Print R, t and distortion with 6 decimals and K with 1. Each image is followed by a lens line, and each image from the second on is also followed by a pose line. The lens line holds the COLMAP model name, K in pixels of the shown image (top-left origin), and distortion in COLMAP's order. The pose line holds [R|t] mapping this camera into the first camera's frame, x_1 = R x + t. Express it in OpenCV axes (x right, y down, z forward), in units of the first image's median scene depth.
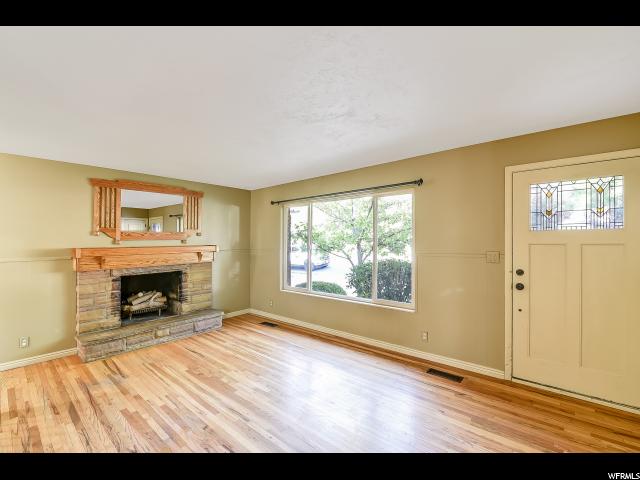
lens RADIAL K [[291.5, 0, 315.3], [0, 291.5, 237.9], [0, 0, 1]] dist [-0.006182, -0.001760]
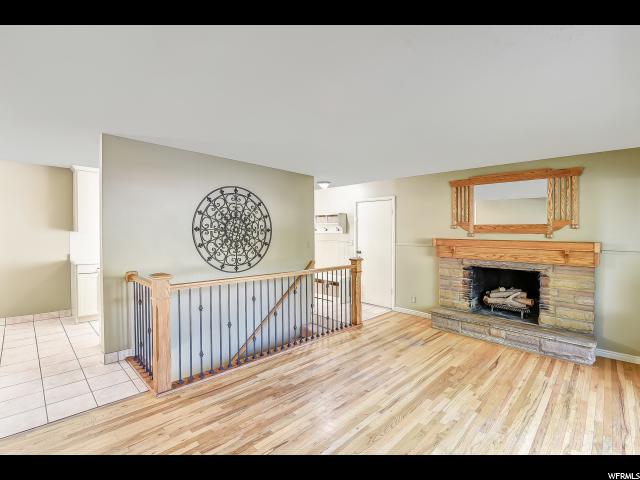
lens RADIAL K [[291.5, 0, 315.4], [0, 291.5, 234.8], [0, 0, 1]] dist [-0.006182, -0.001760]
pose [[-0.067214, 0.016119, -0.997608, 0.464762], [-0.008913, 0.999820, 0.016755, 0.002432], [0.997699, 0.010018, -0.067058, 0.505328]]
